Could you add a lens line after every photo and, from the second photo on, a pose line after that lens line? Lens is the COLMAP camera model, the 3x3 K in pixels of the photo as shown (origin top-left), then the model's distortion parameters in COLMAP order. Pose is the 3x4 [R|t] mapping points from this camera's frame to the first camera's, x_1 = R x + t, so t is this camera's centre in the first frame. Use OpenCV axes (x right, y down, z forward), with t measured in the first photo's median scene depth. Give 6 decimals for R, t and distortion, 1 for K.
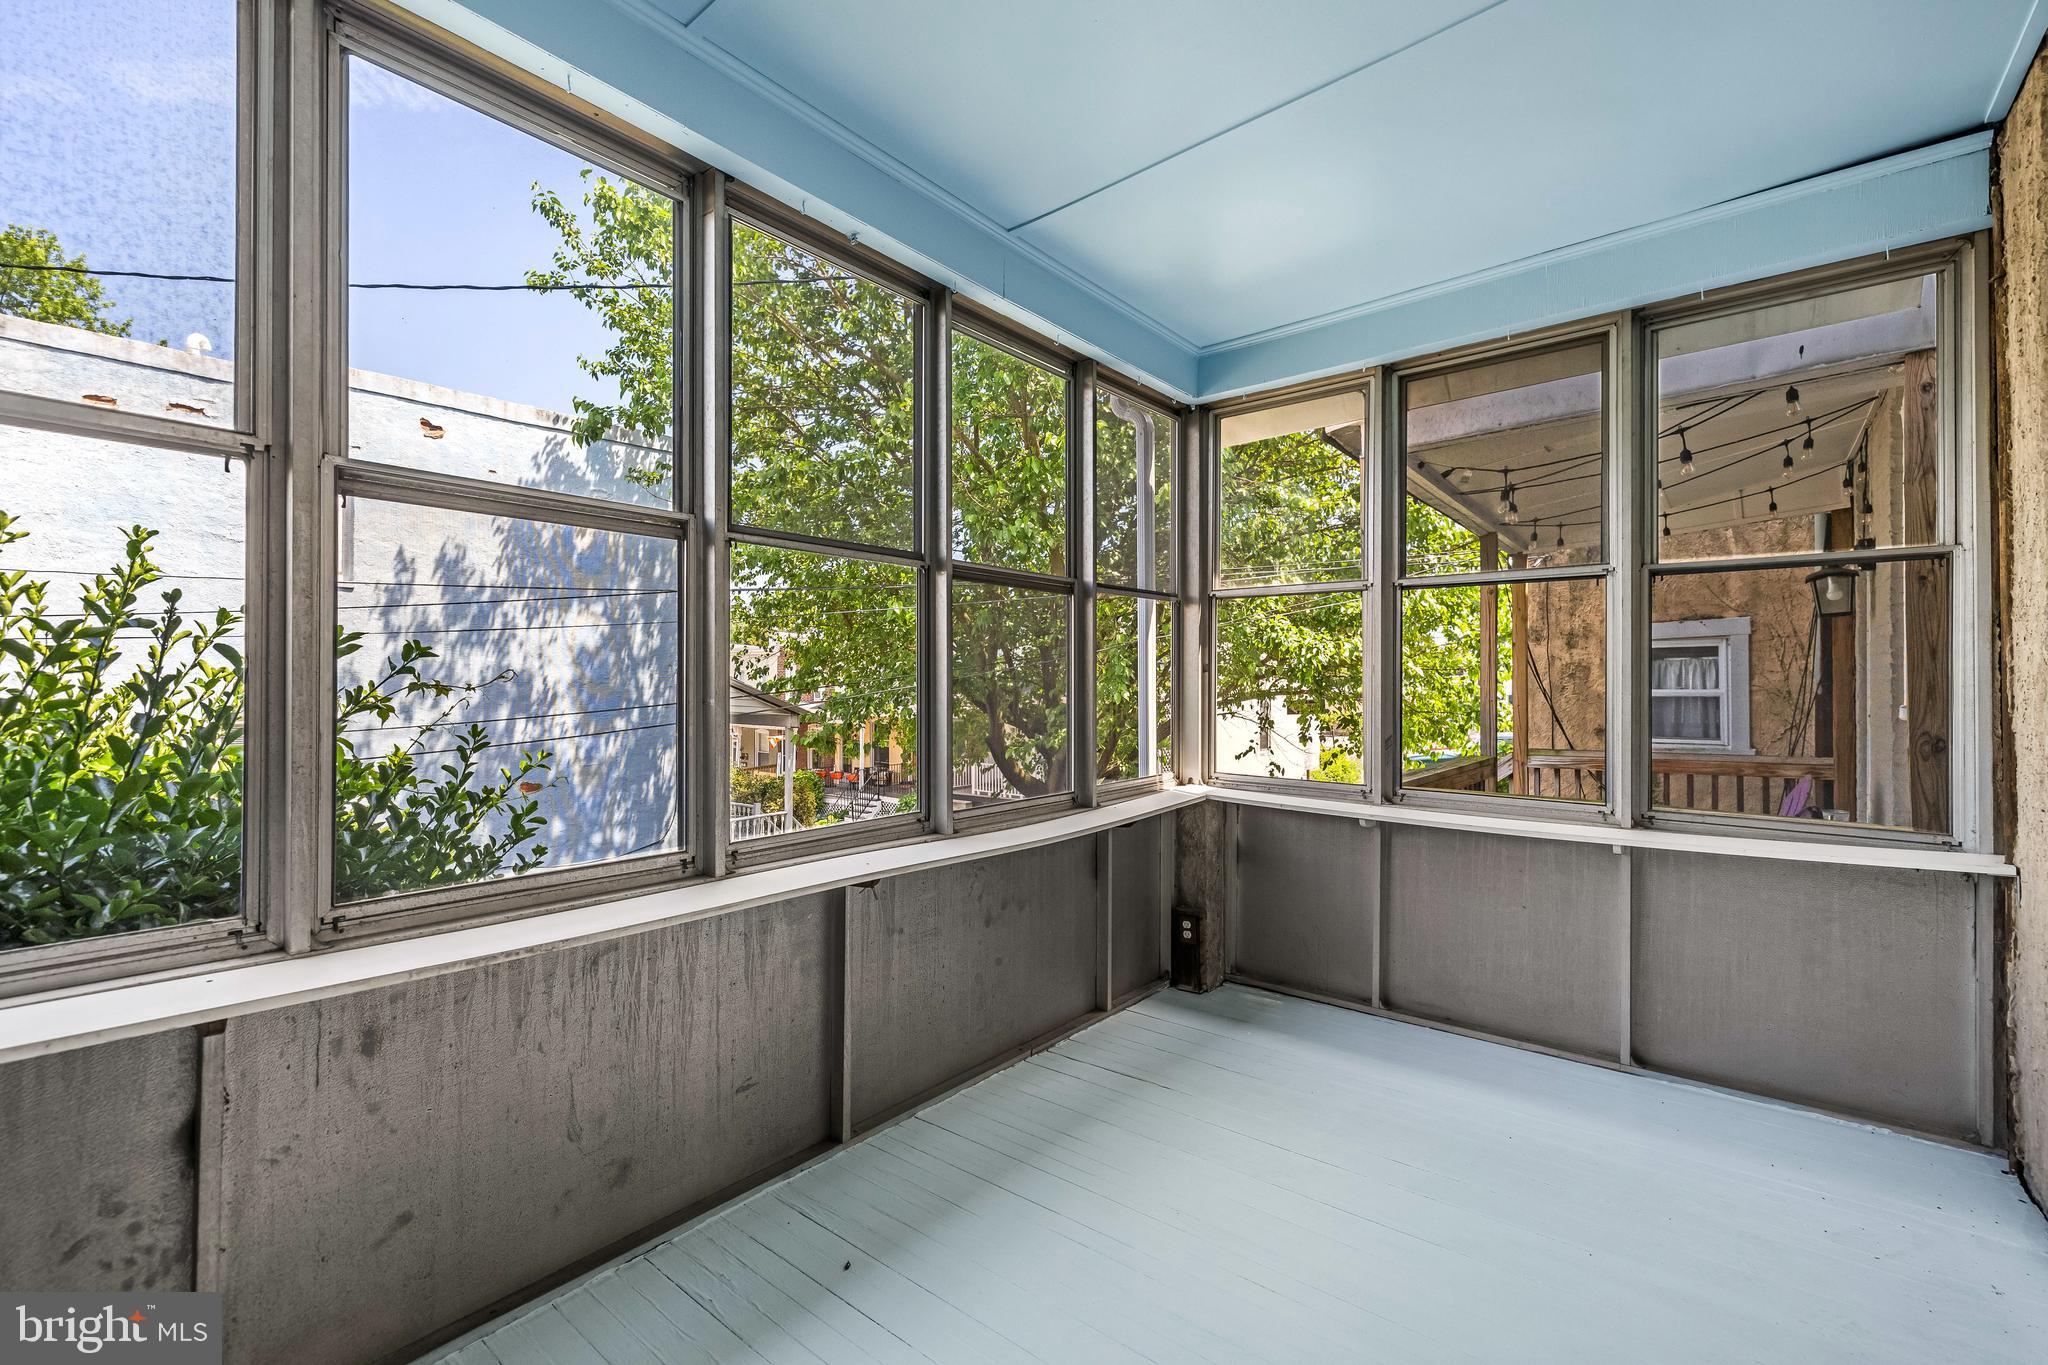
lens RADIAL K [[862.4, 0, 1018.3], [0, 862.4, 675.7], [0, 0, 1]] dist [0.008912, 0.000154]
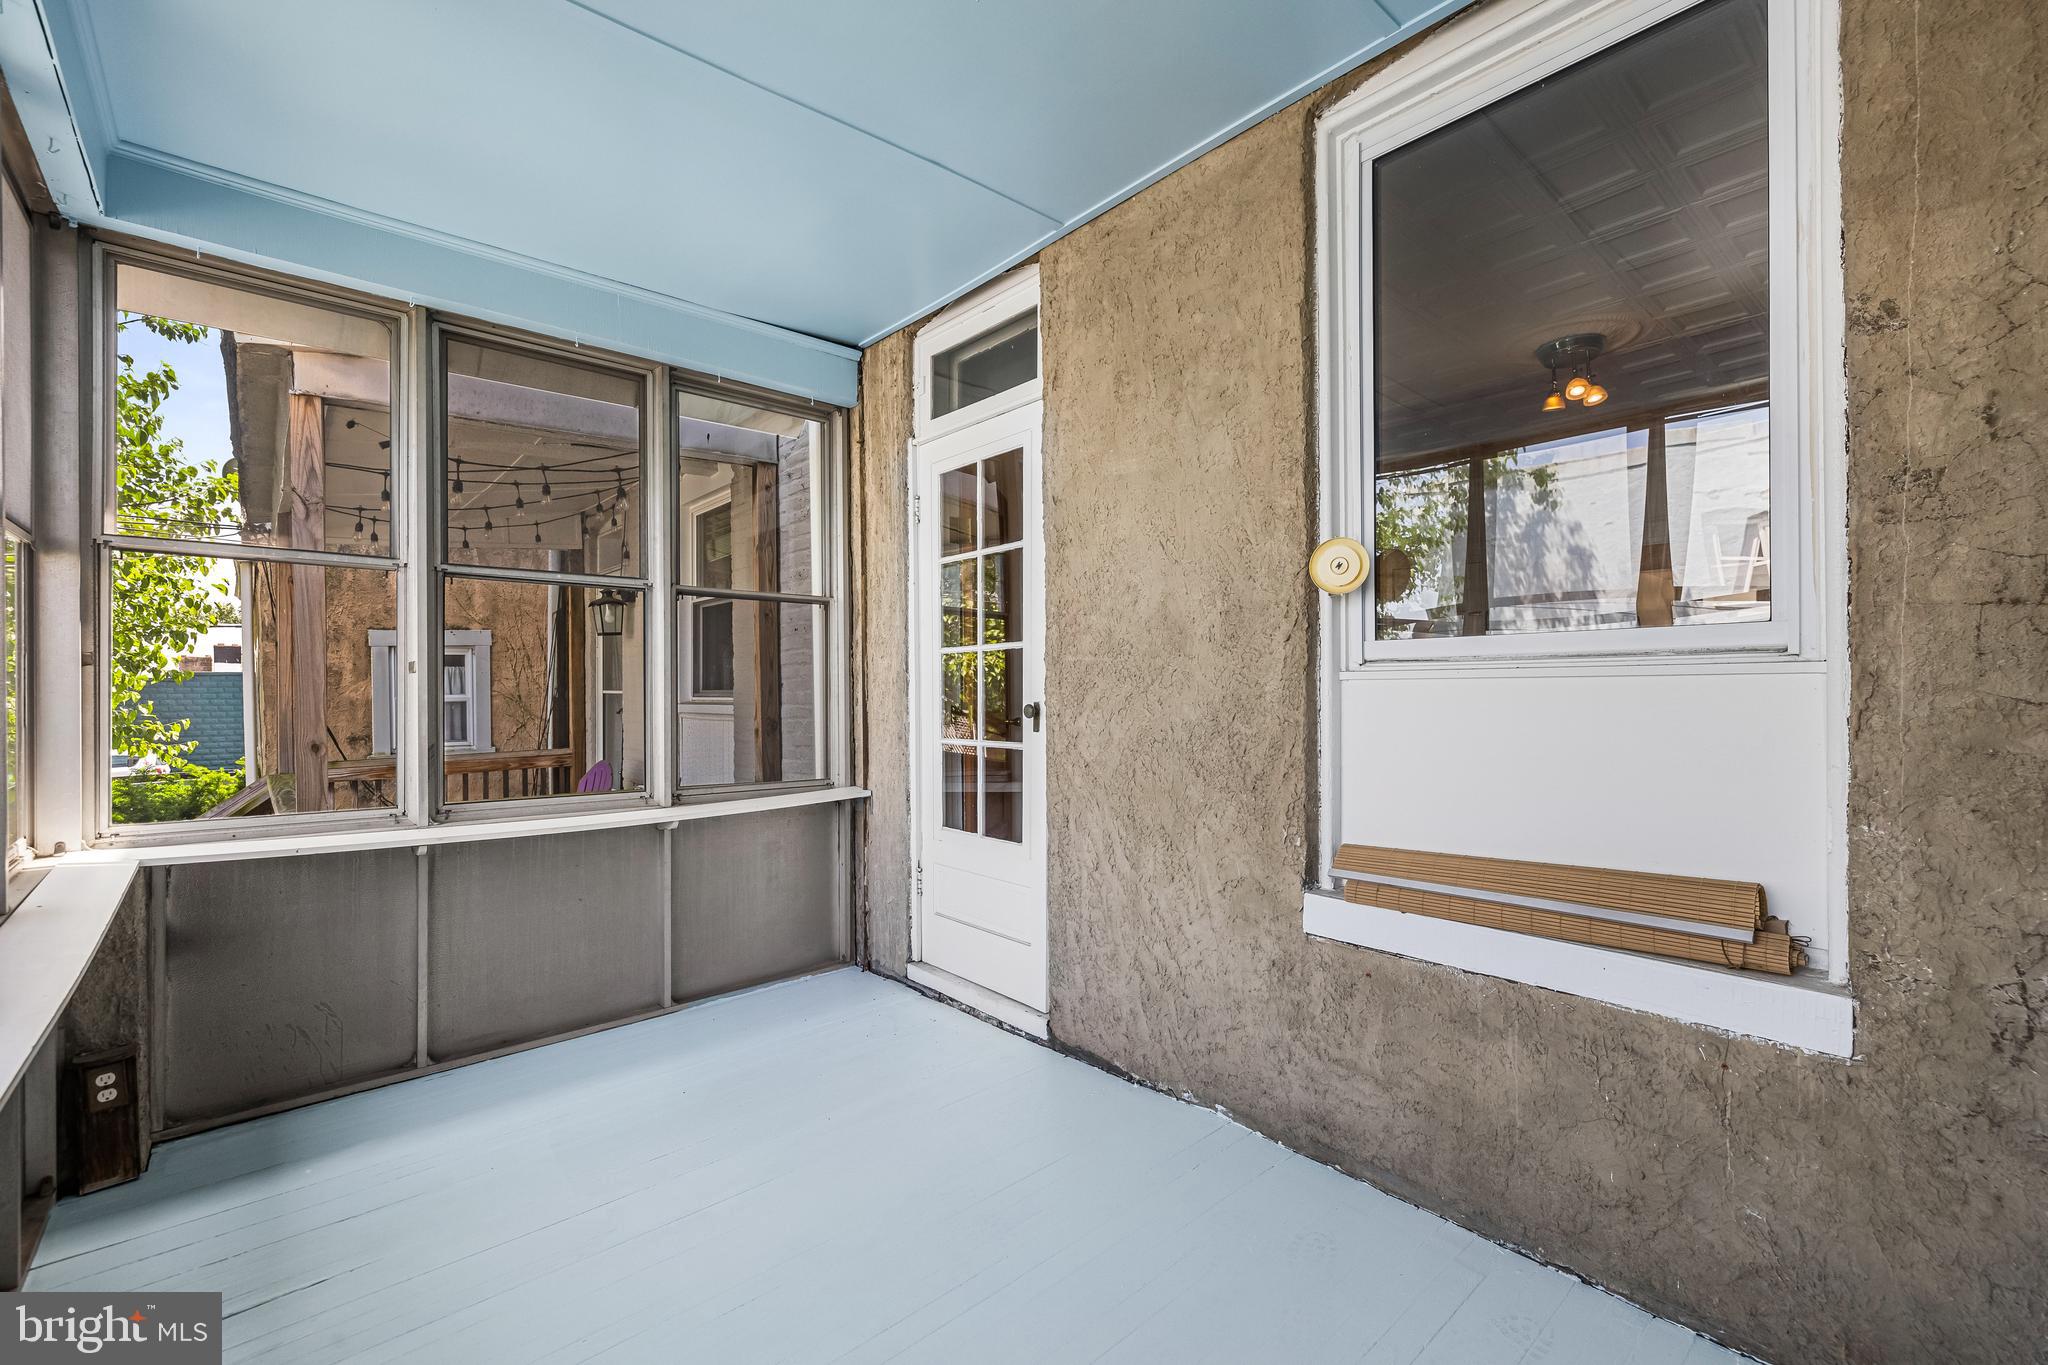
lens RADIAL K [[862.4, 0, 1009.8], [0, 862.4, 694.0], [0, 0, 1]] dist [0.008912, 0.000154]
pose [[0.183759, -0.006564, 0.982949, -0.300050], [-0.003131, 0.999969, 0.007263, 0.010662], [-0.982966, -0.004412, 0.183733, 0.271690]]
